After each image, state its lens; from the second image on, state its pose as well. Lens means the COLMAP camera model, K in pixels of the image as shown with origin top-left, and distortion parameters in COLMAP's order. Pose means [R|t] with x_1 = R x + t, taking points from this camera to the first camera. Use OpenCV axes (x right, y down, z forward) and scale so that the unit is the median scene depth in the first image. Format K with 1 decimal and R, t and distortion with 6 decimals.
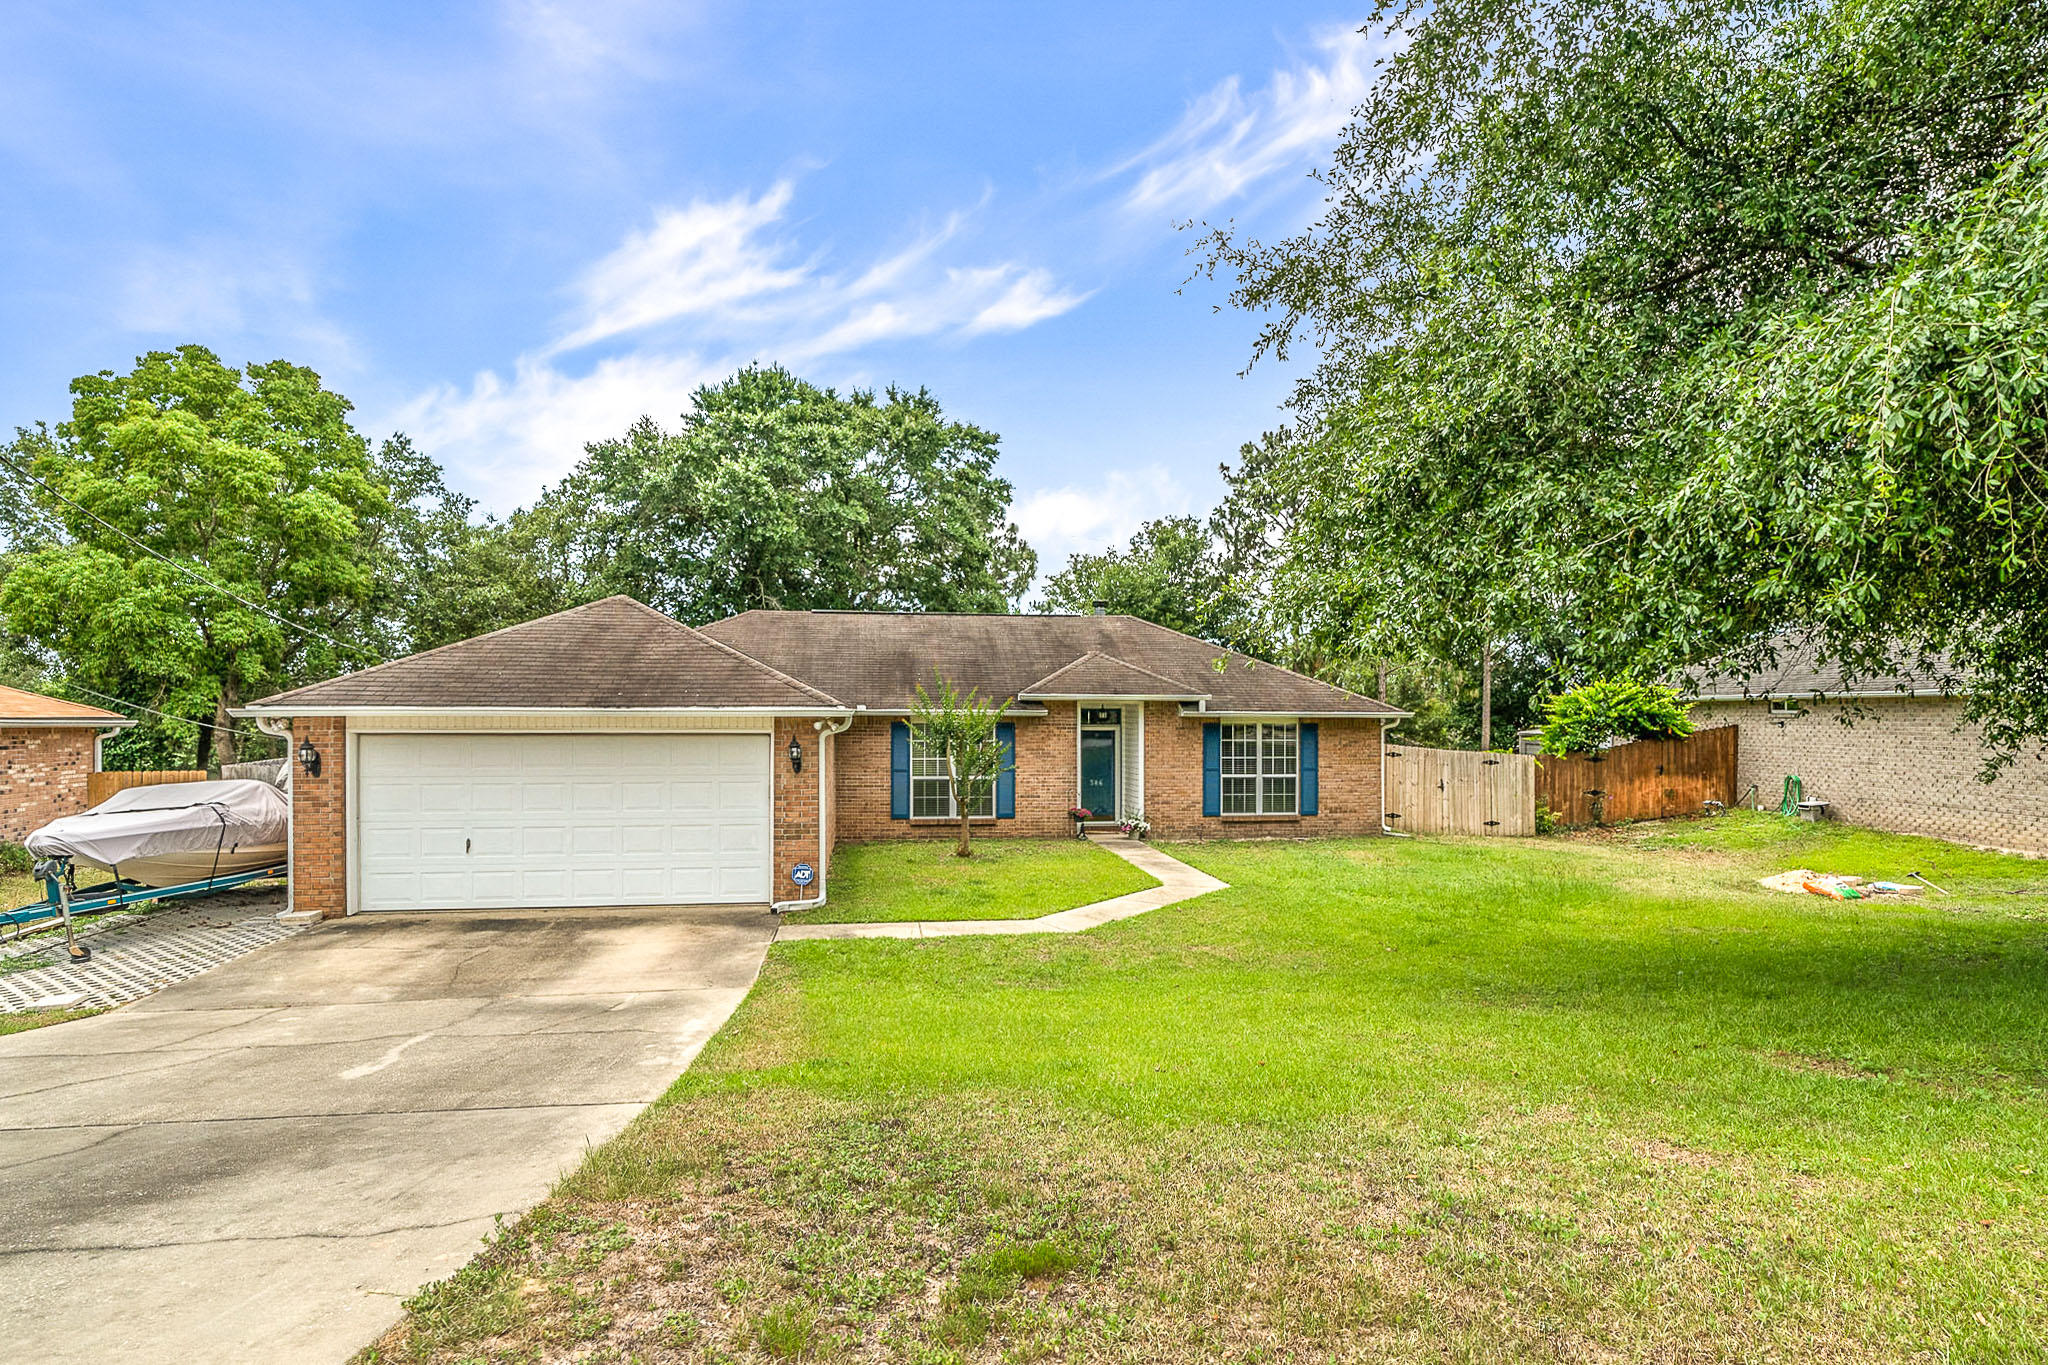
lens RADIAL K [[1085.0, 0, 1028.0], [0, 1085.0, 716.2], [0, 0, 1]] dist [-0.002707, -0.001501]
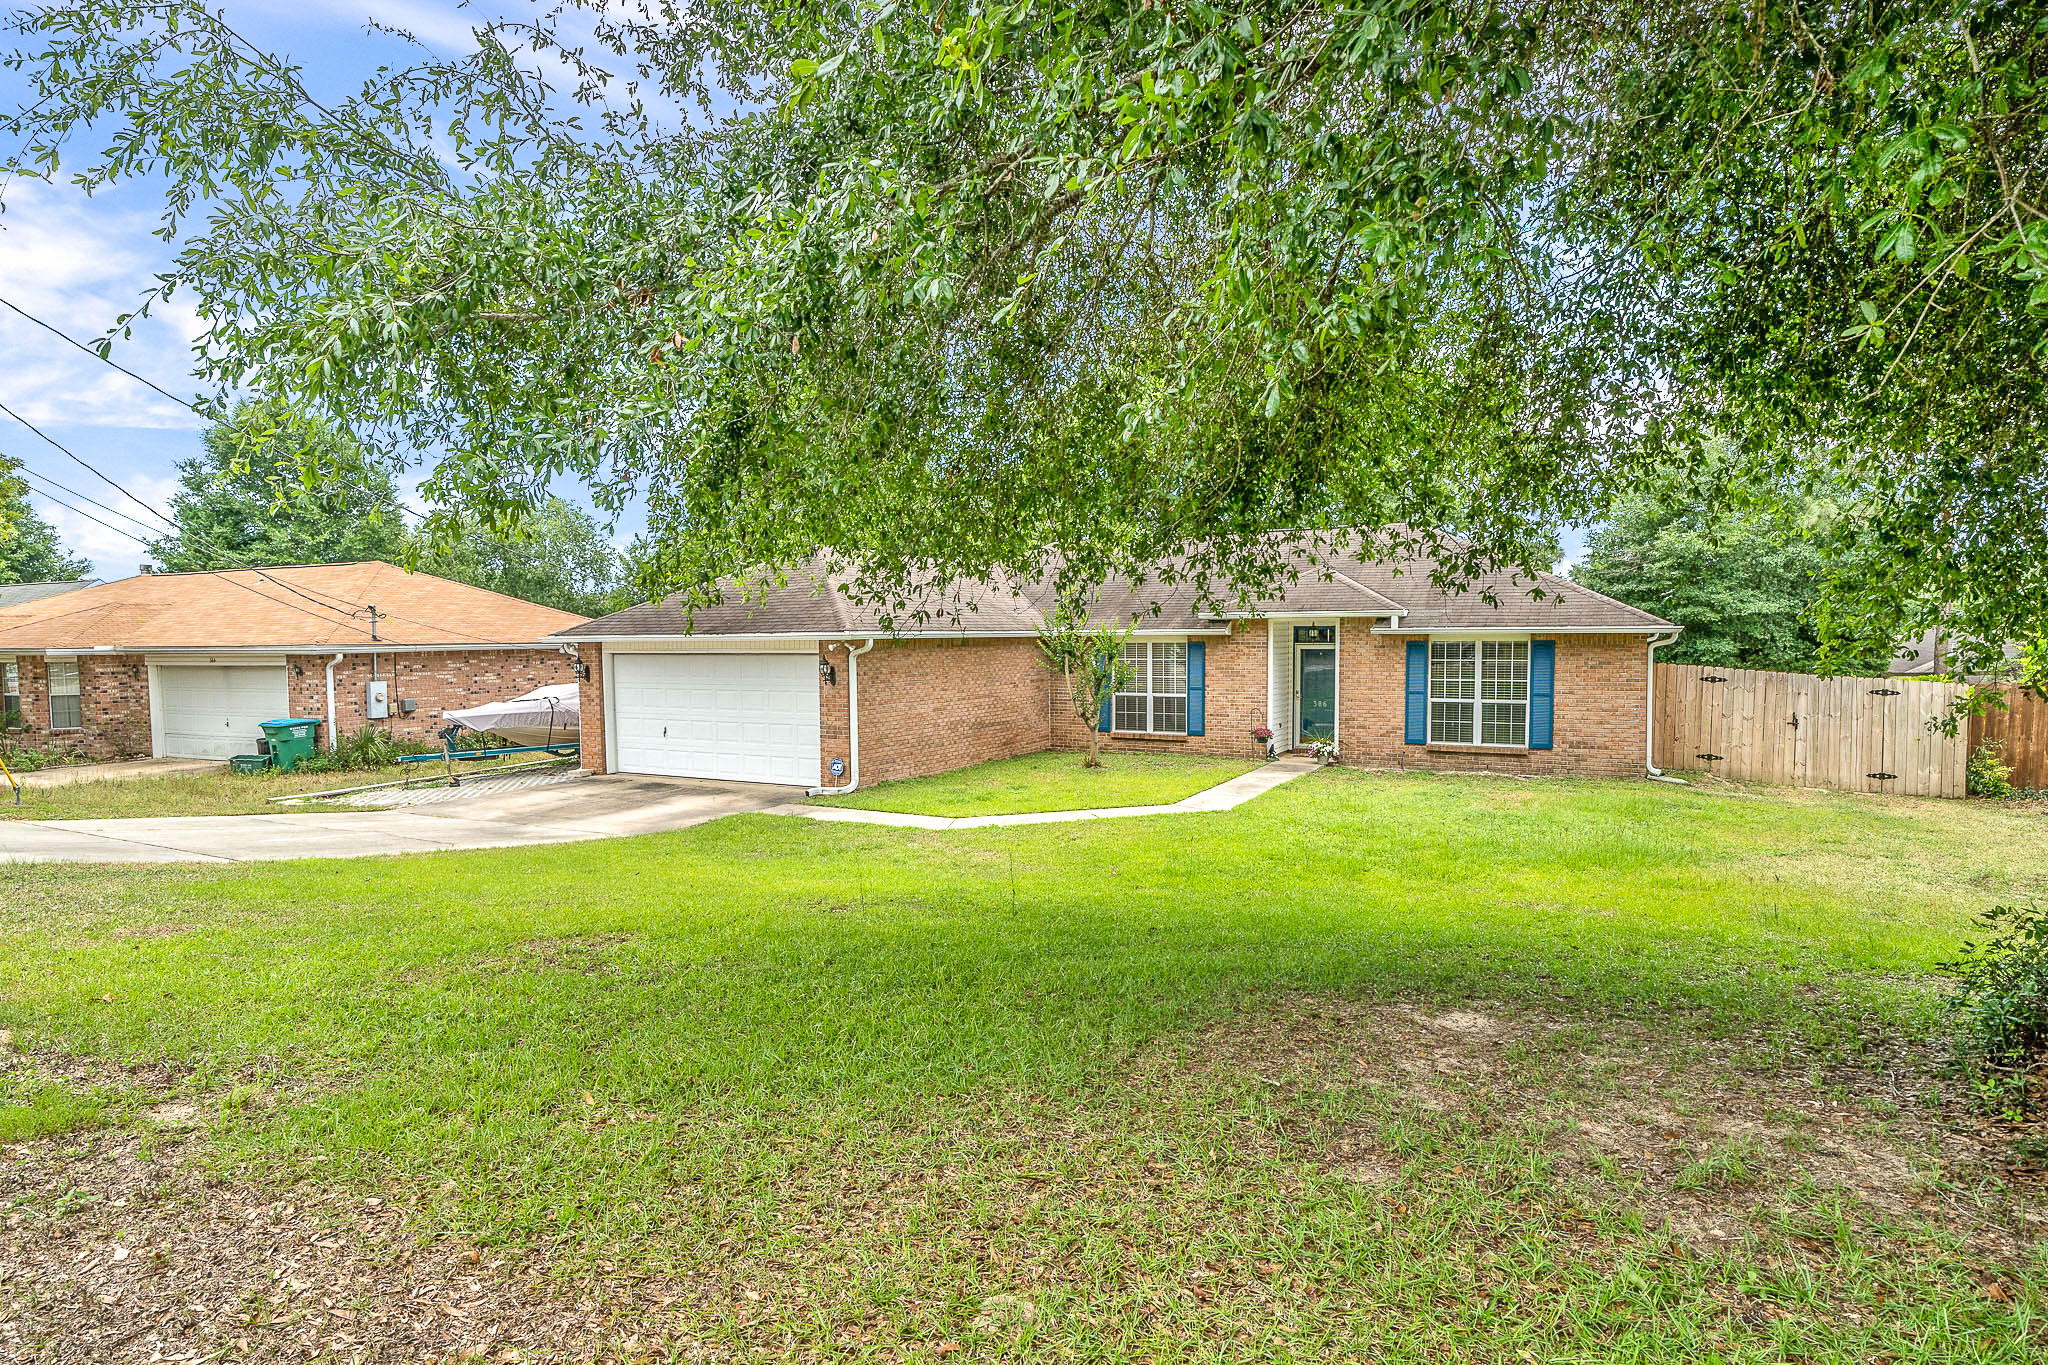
lens RADIAL K [[1085.0, 0, 1028.0], [0, 1085.0, 716.2], [0, 0, 1]] dist [-0.002707, -0.001501]
pose [[0.801746, 0.035703, -0.596598, 0.445139], [0.010707, 0.997196, 0.074066, -0.001300], [0.597570, -0.065770, 0.799115, 0.088012]]
